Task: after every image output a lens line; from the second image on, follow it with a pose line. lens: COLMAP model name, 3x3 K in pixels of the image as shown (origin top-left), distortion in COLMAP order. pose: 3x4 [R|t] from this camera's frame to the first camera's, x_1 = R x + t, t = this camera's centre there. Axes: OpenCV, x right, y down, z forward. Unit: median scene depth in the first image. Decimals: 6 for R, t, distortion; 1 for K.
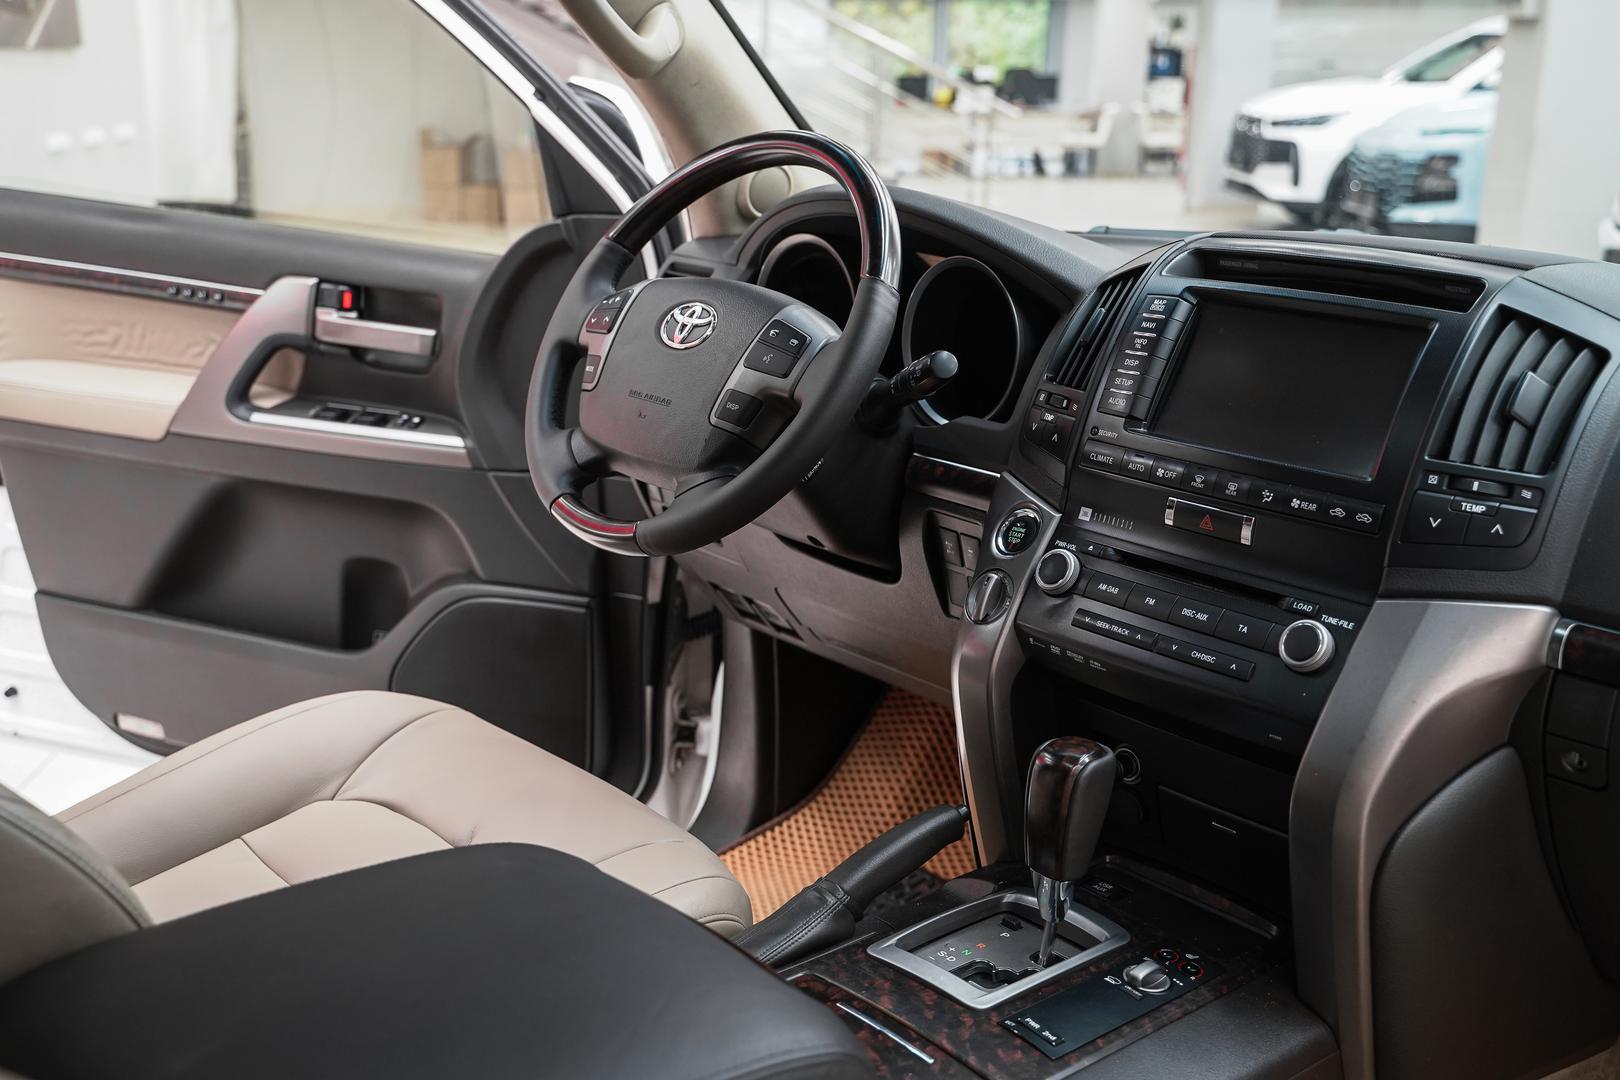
lens RADIAL K [[1741.5, 0, 769.0], [0, 1741.5, 517.8], [0, 0, 1]] dist [-0.000411, -0.021198]
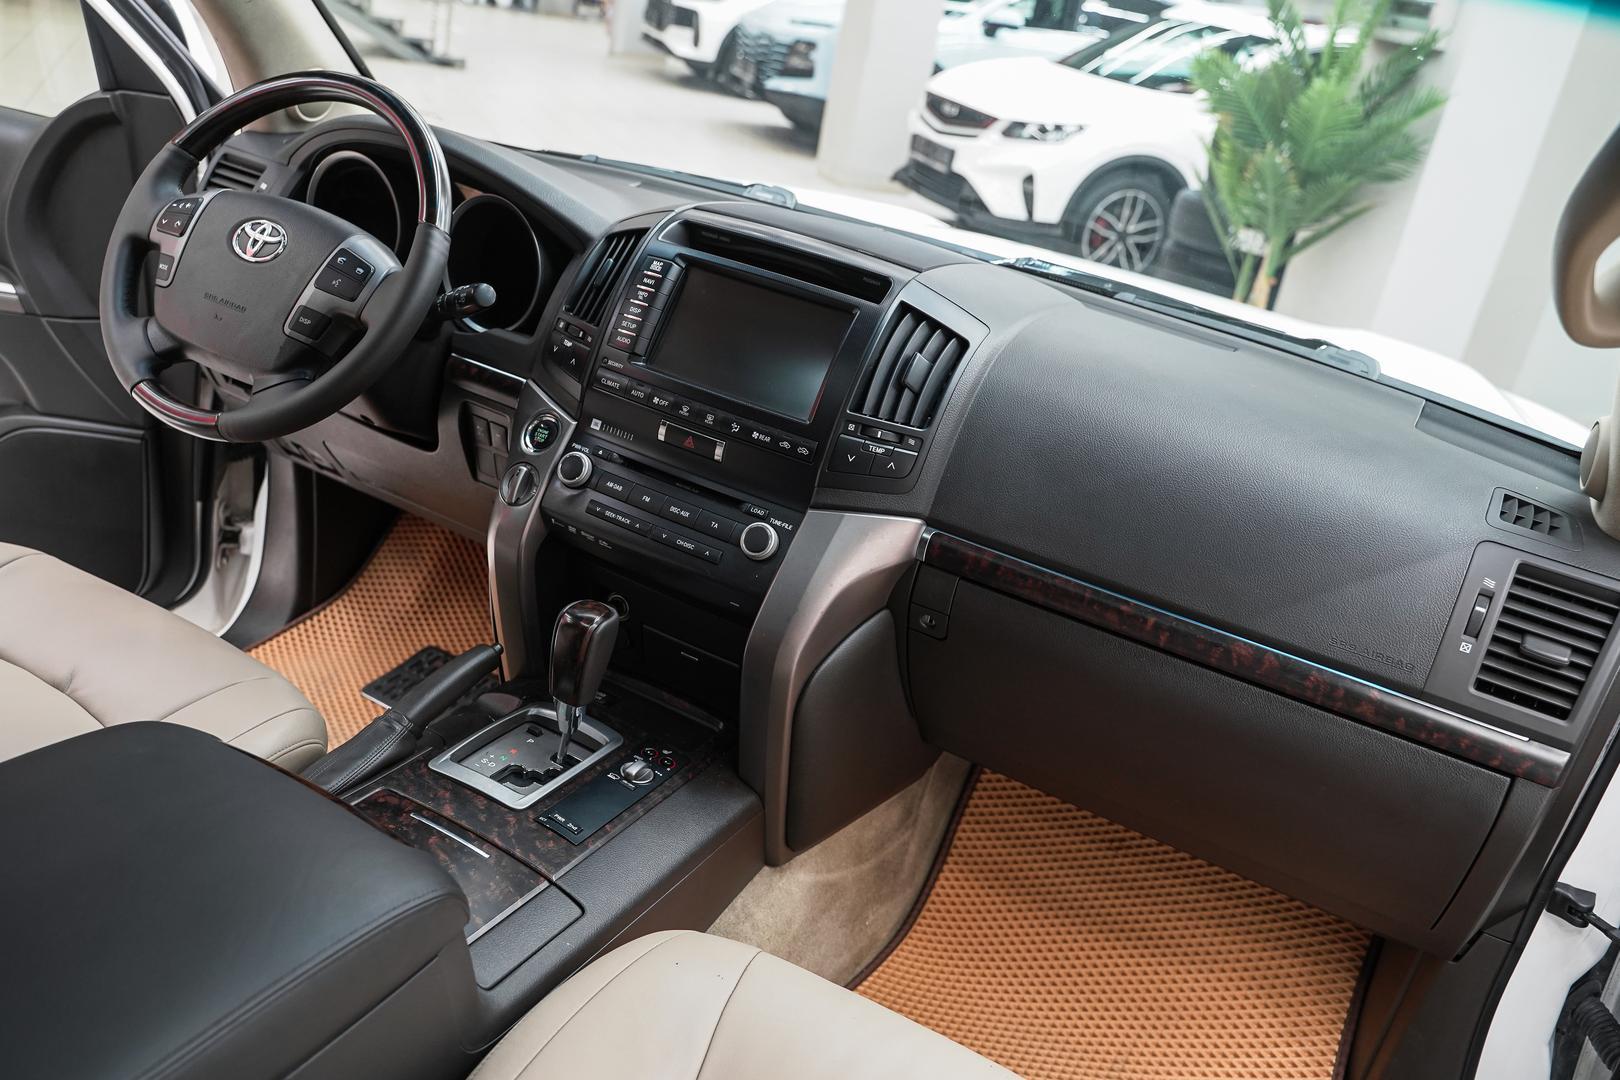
lens RADIAL K [[1349.6, 0, 810.0], [0, 1349.6, 540.0], [0, 0, 1]] dist [-0.017407, 0.007486]
pose [[0.922880, -0.012348, 0.384889, -0.058165], [-0.059481, 0.982920, 0.174157, -0.097377], [-0.380465, -0.183620, 0.906383, 0.002789]]
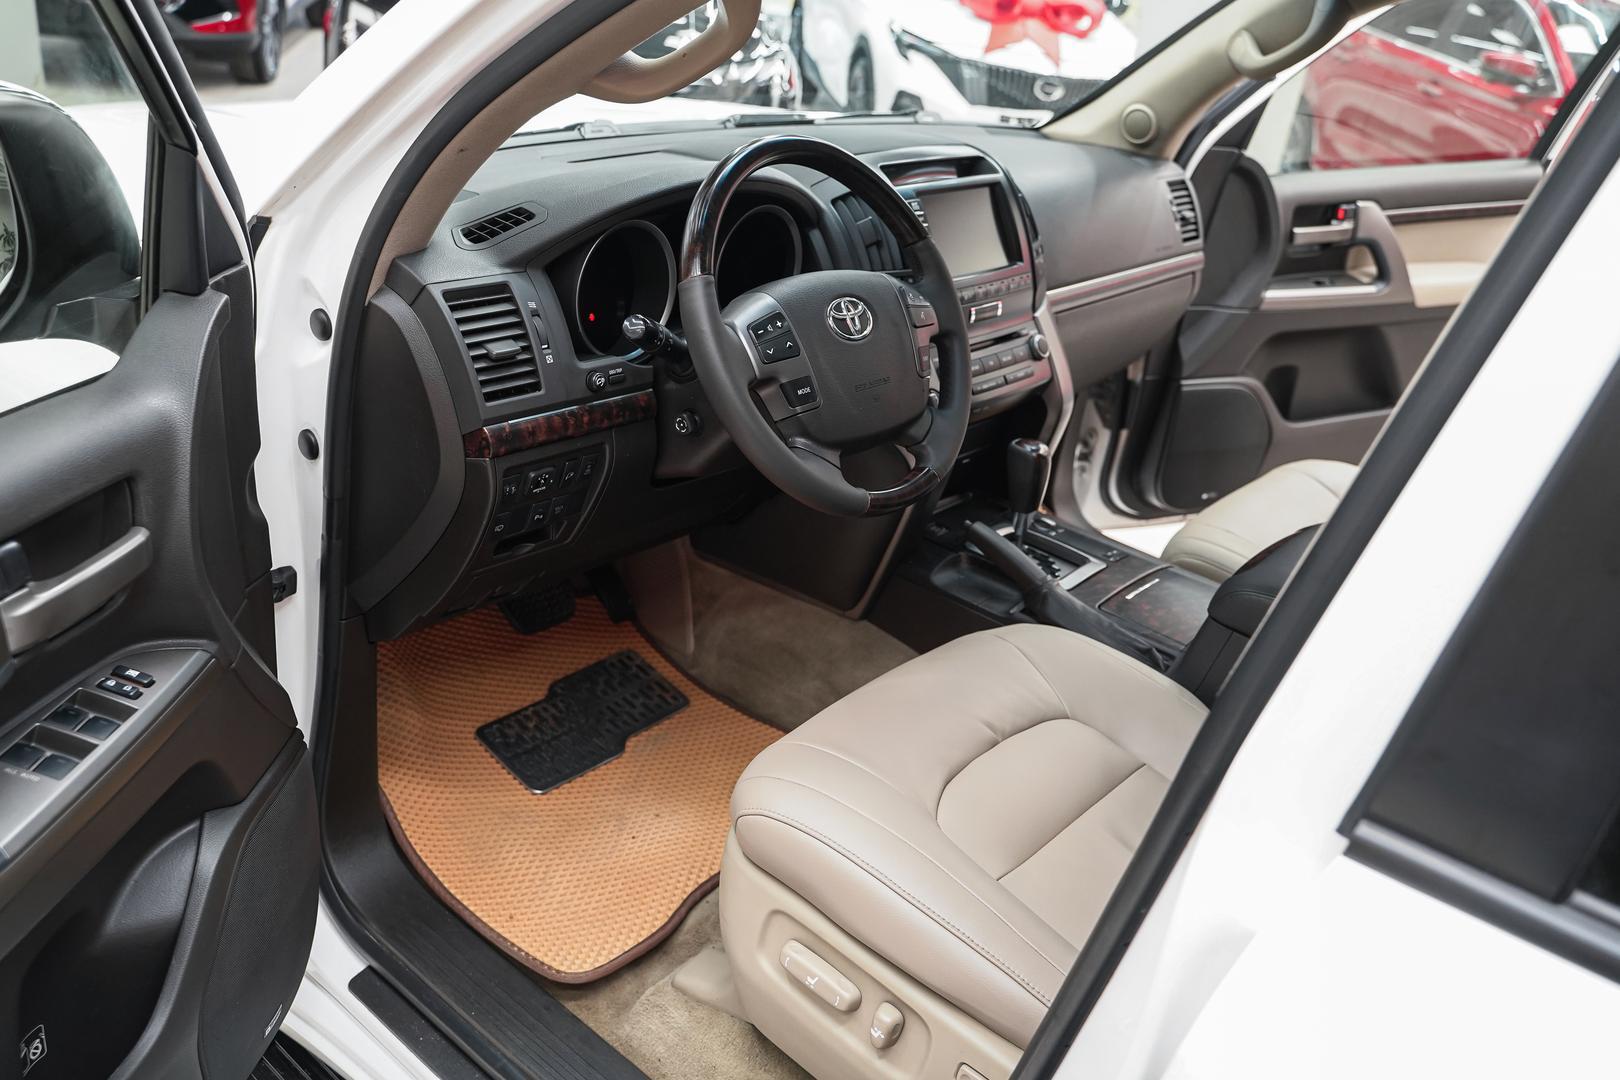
lens RADIAL K [[1349.6, 0, 810.0], [0, 1349.6, 540.0], [0, 0, 1]] dist [-0.017407, 0.007486]
pose [[-0.160912, -0.463573, 0.871325, -0.972916], [0.129244, 0.865330, 0.484252, -0.455710], [-0.978470, 0.190536, -0.079328, 1.190383]]
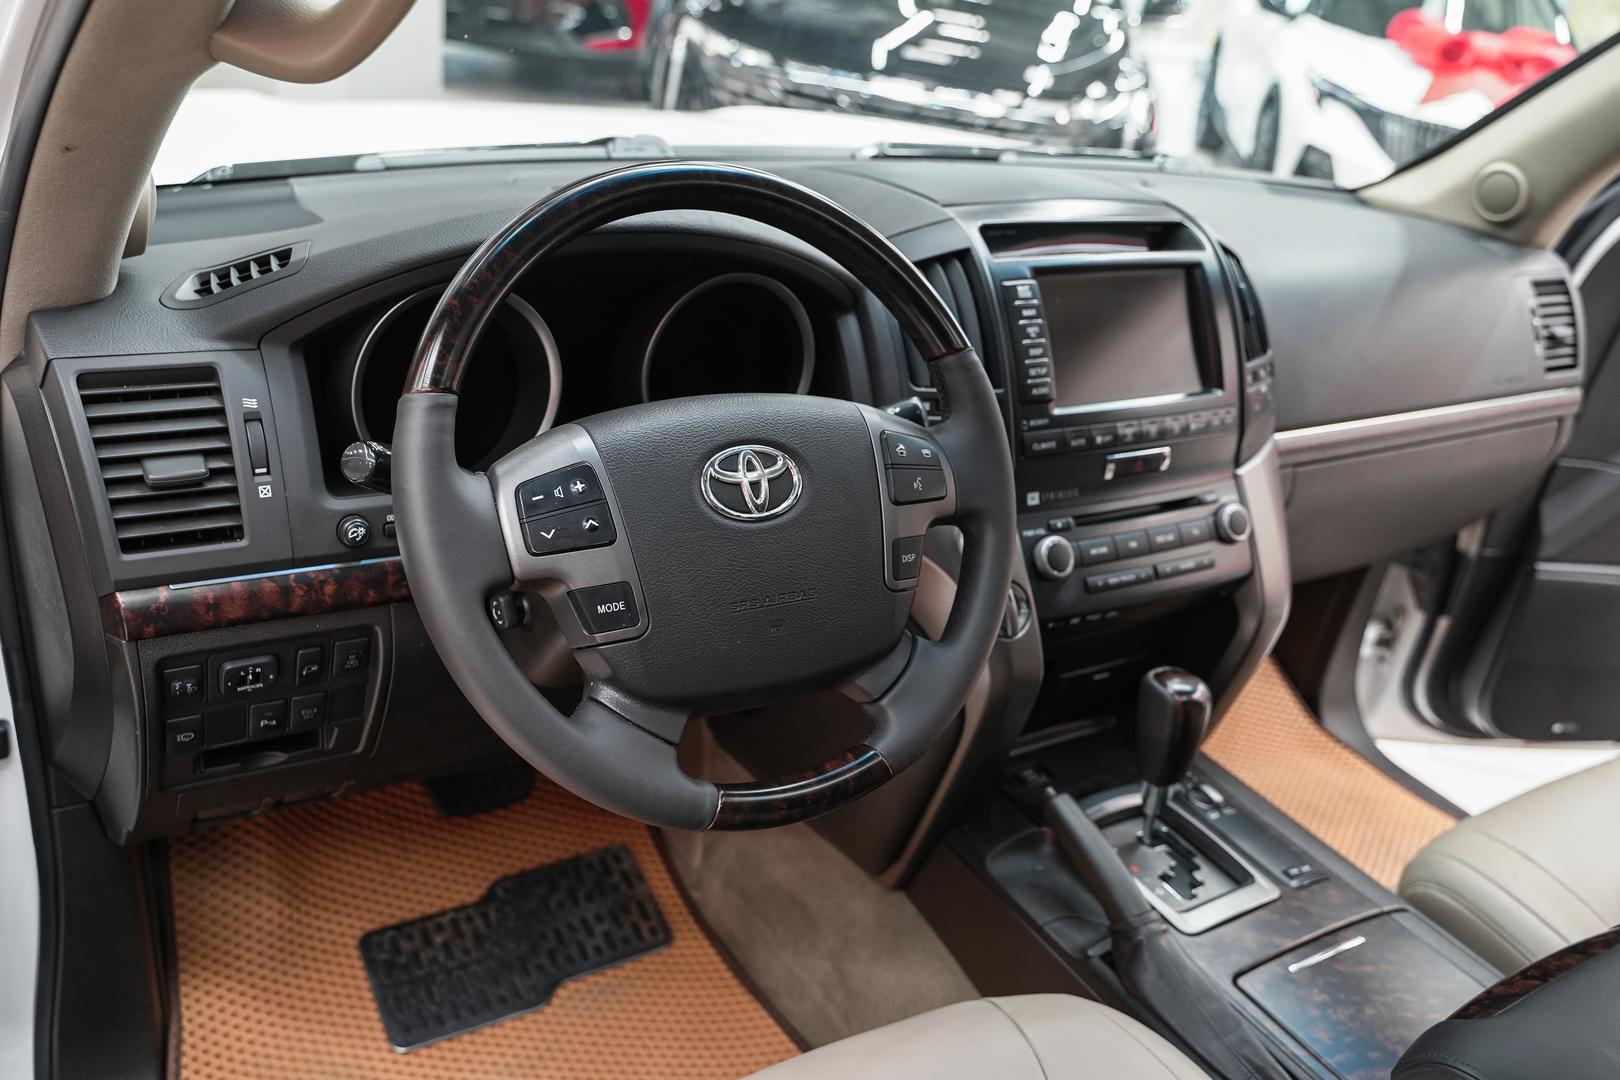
lens RADIAL K [[1349.6, 0, 810.0], [0, 1349.6, 540.0], [0, 0, 1]] dist [-0.017407, 0.007486]
pose [[0.153606, -0.439614, 0.884955, -0.556350], [0.130577, 0.896760, 0.422813, -0.330787], [-0.979467, 0.050608, 0.195151, 0.920610]]
